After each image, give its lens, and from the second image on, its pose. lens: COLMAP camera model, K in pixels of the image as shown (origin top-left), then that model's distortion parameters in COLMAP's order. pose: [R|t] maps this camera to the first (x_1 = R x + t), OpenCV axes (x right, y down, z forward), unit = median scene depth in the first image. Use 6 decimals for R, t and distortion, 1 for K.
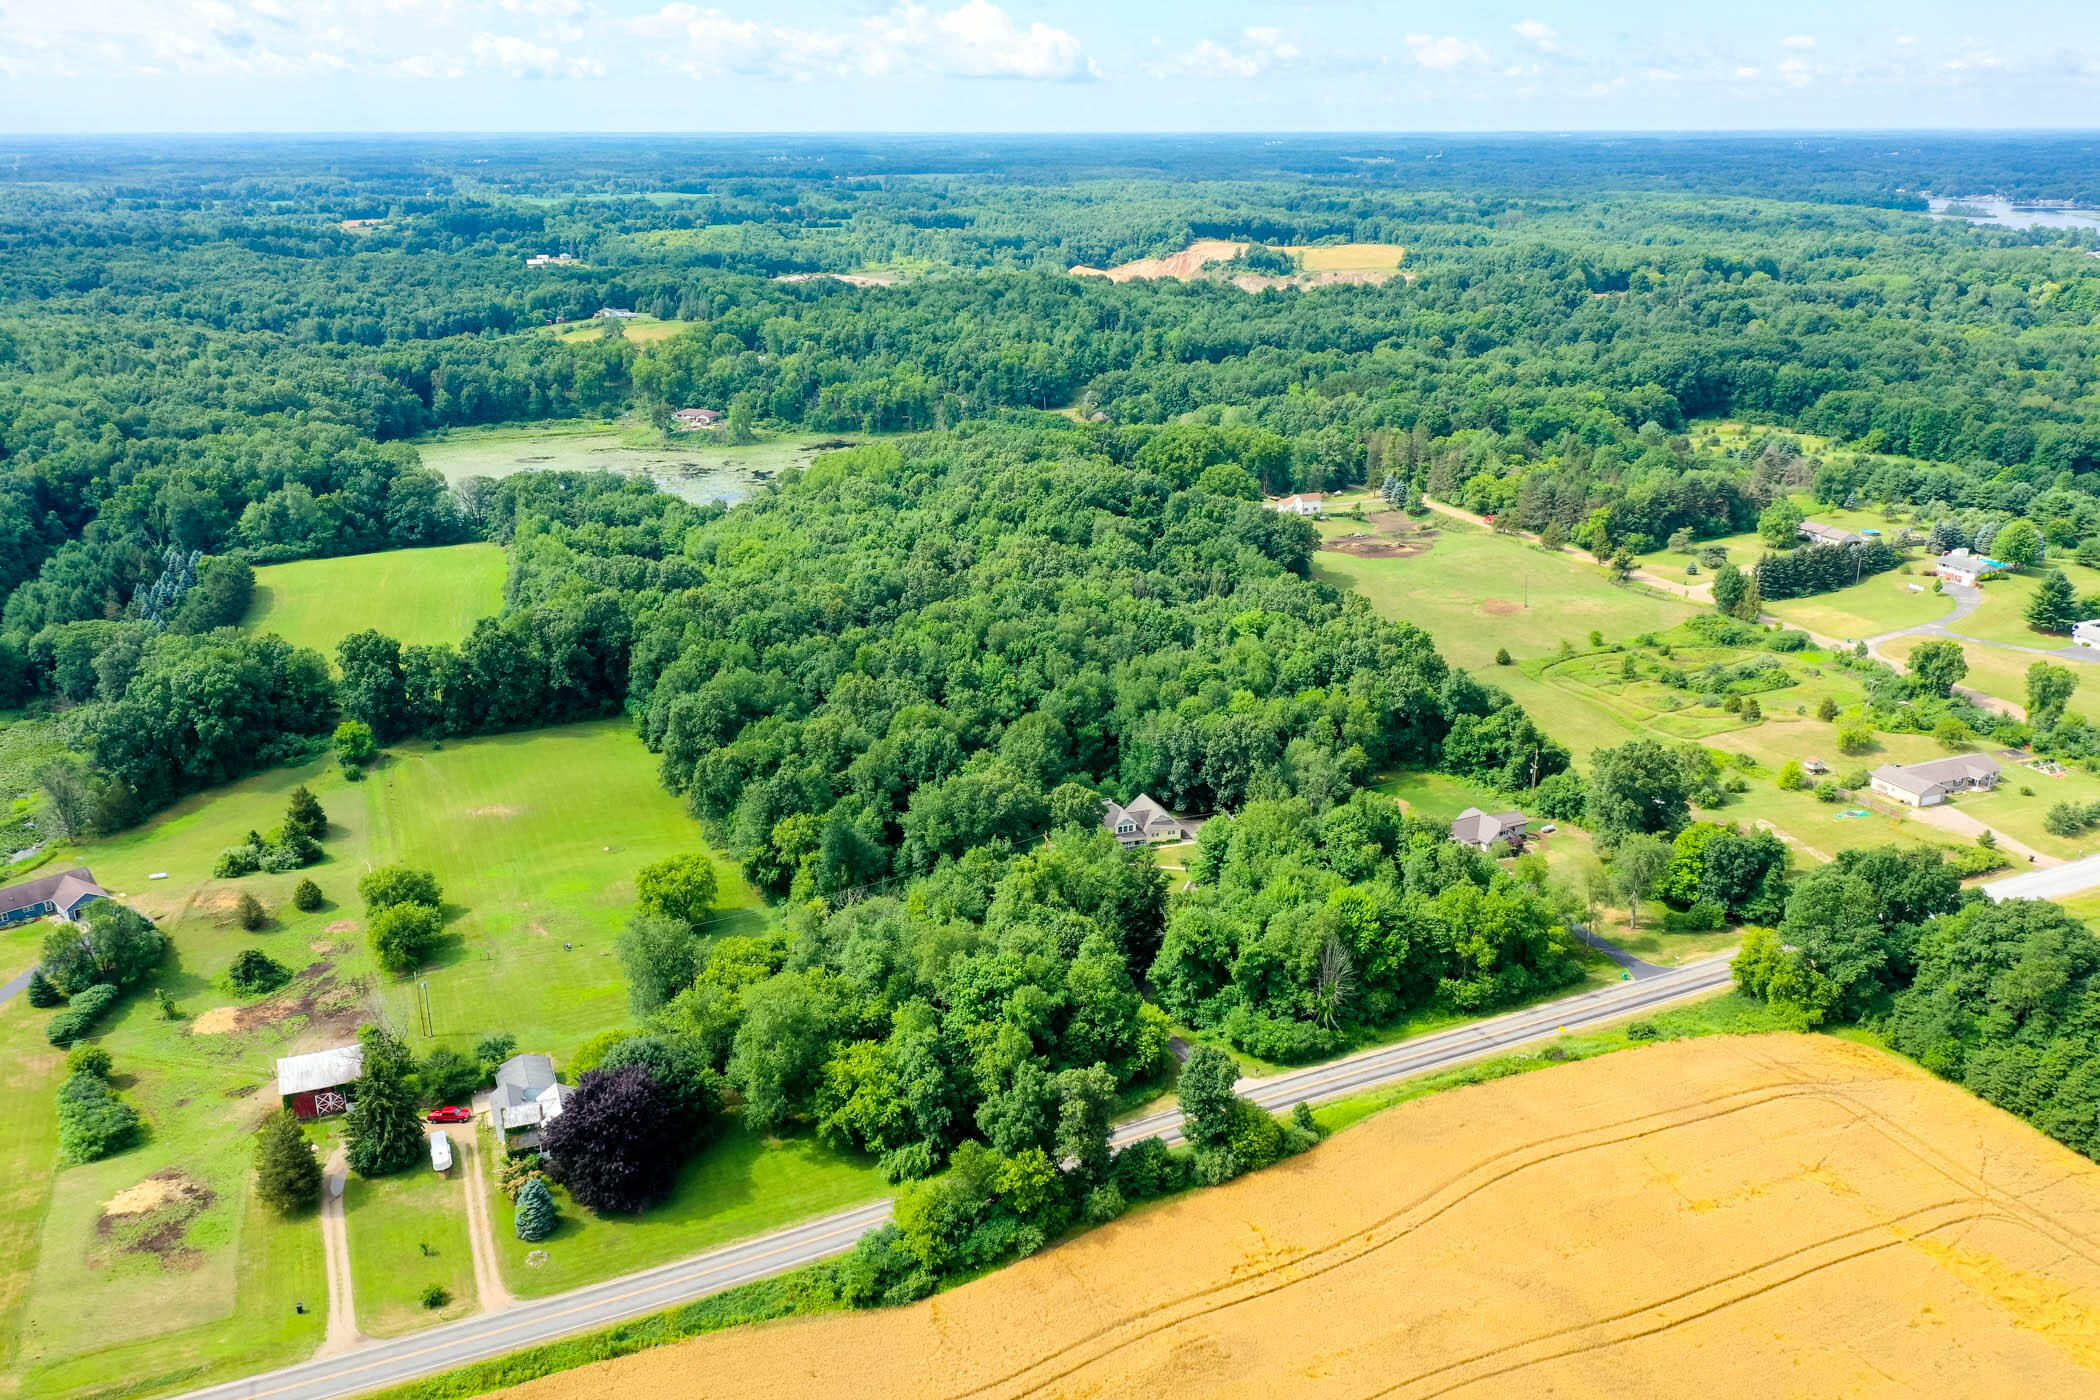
lens RADIAL K [[1682.3, 0, 1050.0], [0, 1682.3, 700.0], [0, 0, 1]] dist [0.003441, -0.000382]
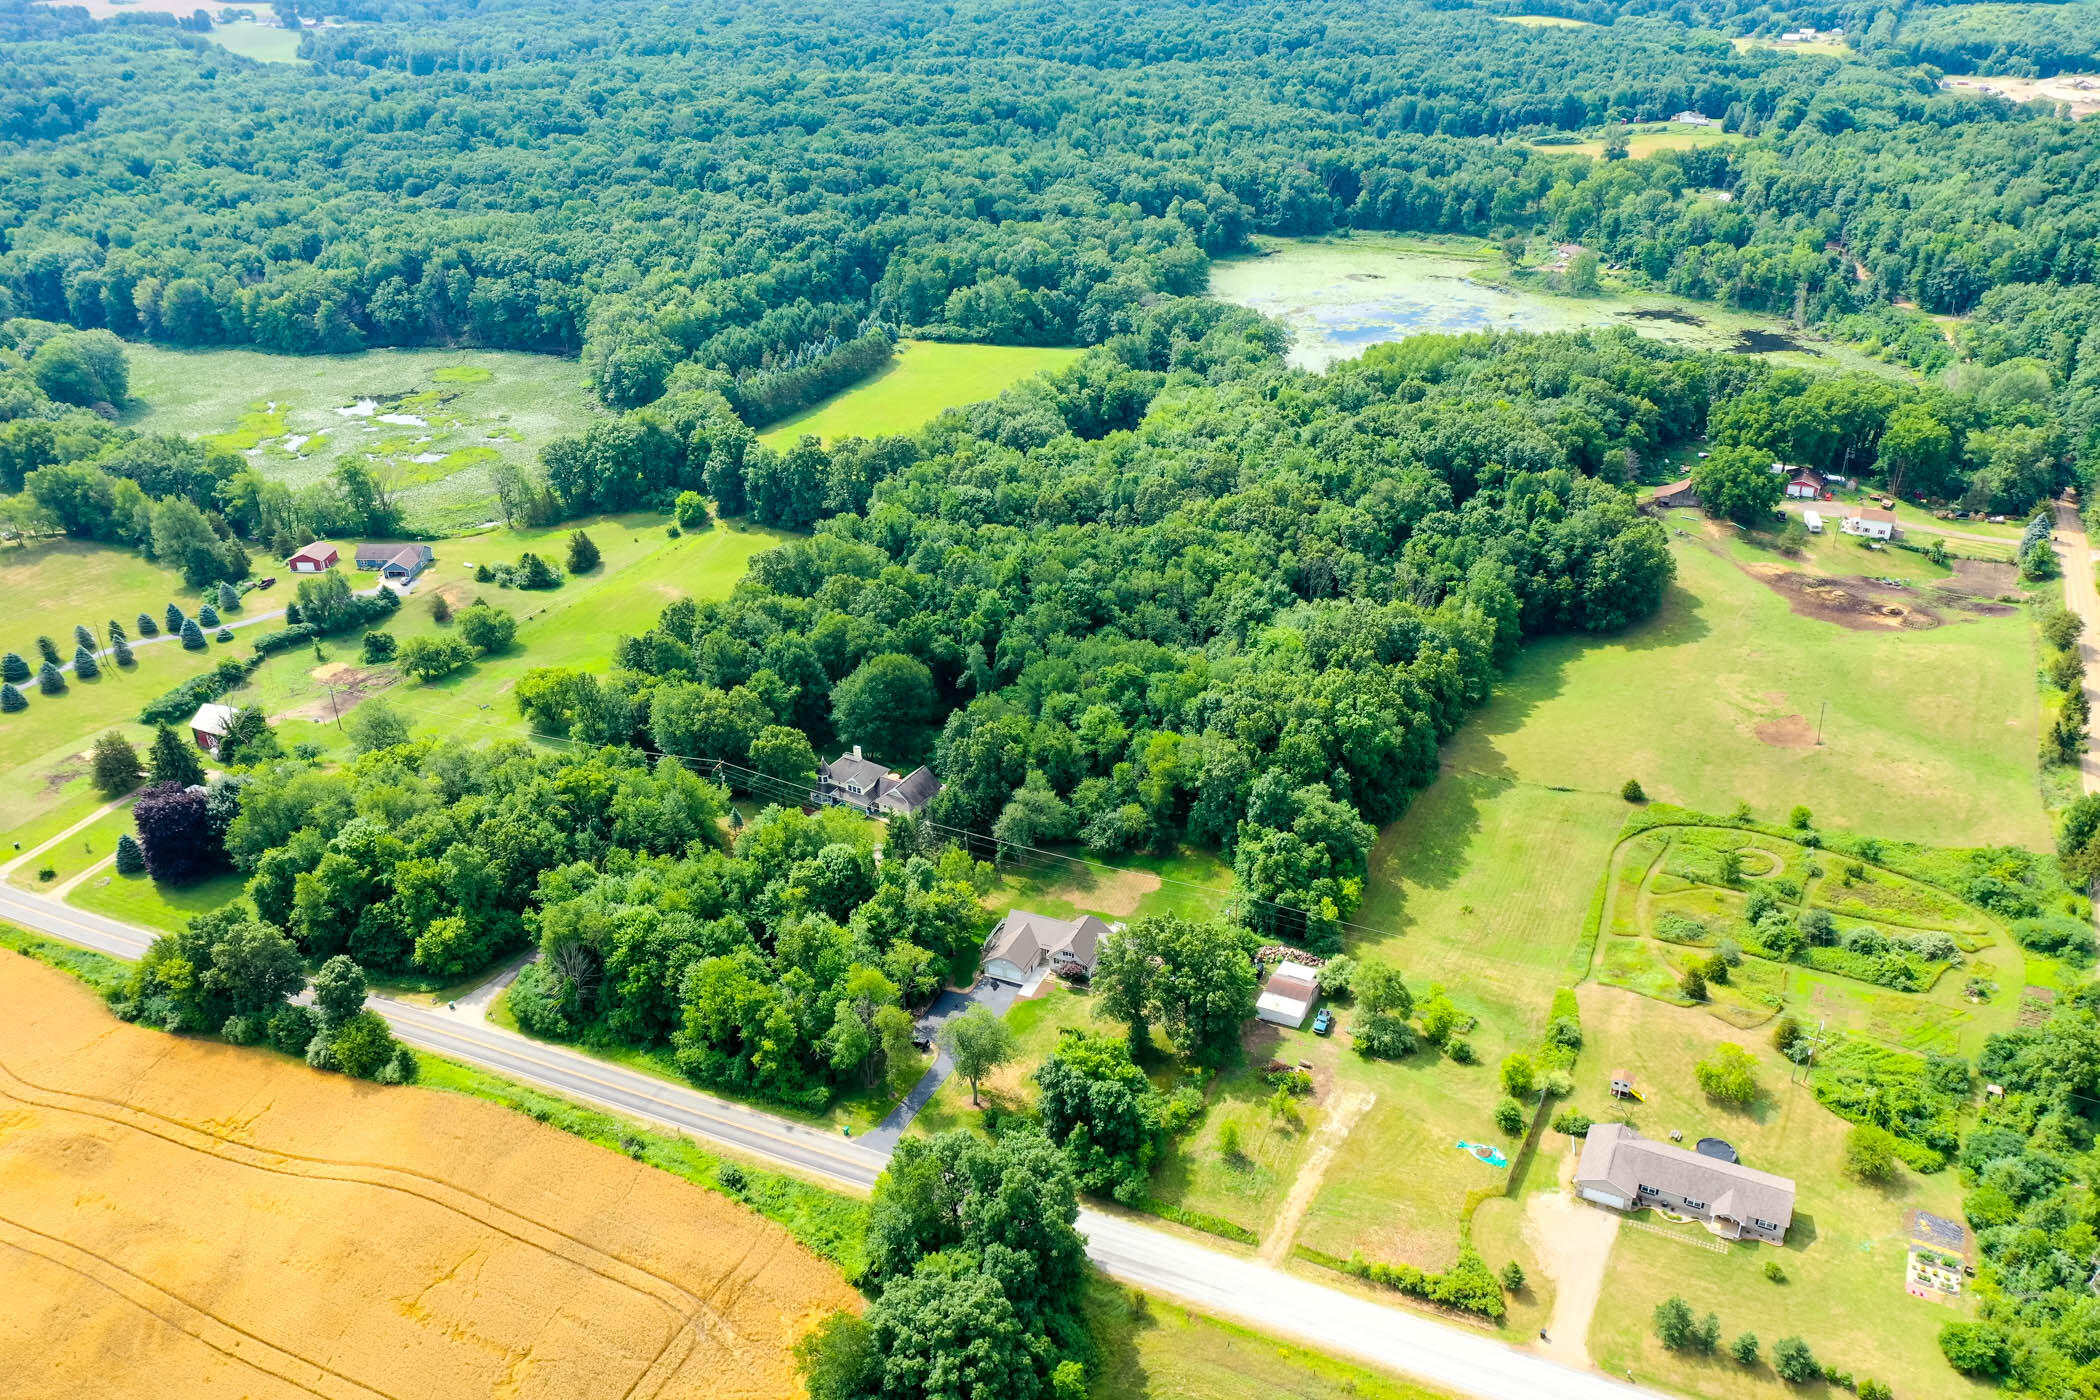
lens RADIAL K [[1644.7, 0, 1050.0], [0, 1644.7, 700.0], [0, 0, 1]] dist [0.004749, -0.004034]
pose [[0.655468, 0.340250, -0.674234, 0.671791], [-0.230470, 0.940294, 0.250462, -0.218048], [0.719198, -0.008779, 0.694750, 0.333566]]
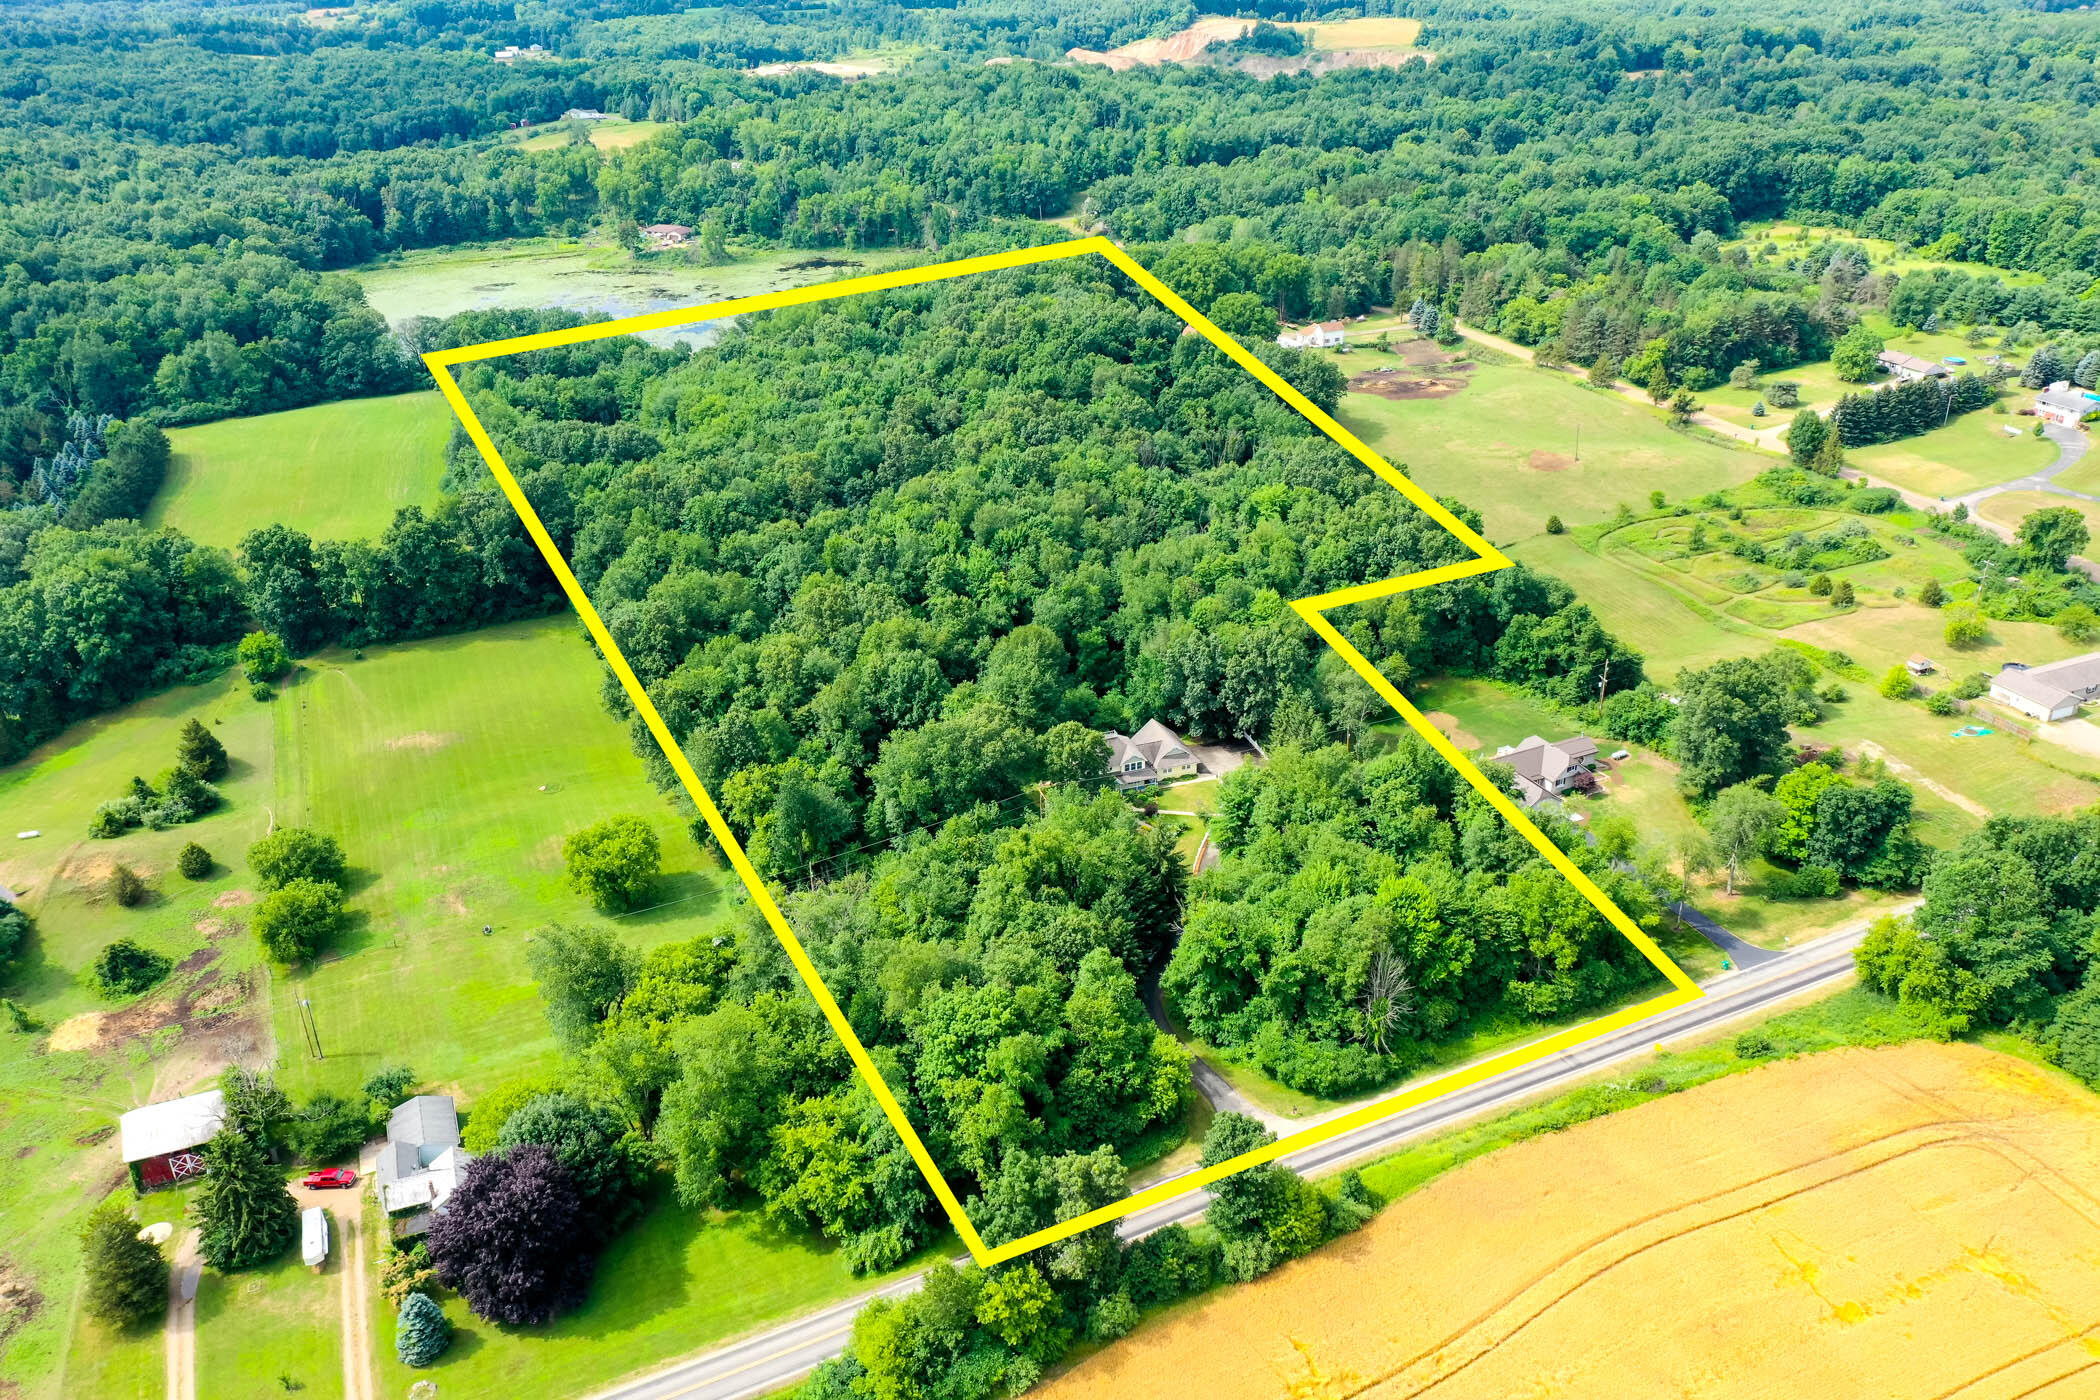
lens RADIAL K [[1644.7, 0, 1050.0], [0, 1644.7, 700.0], [0, 0, 1]] dist [0.004749, -0.004034]
pose [[0.999859, -0.015864, -0.005504, 0.006200], [0.016439, 0.991589, 0.128379, -0.057381], [0.003421, -0.128451, 0.991710, 0.140749]]
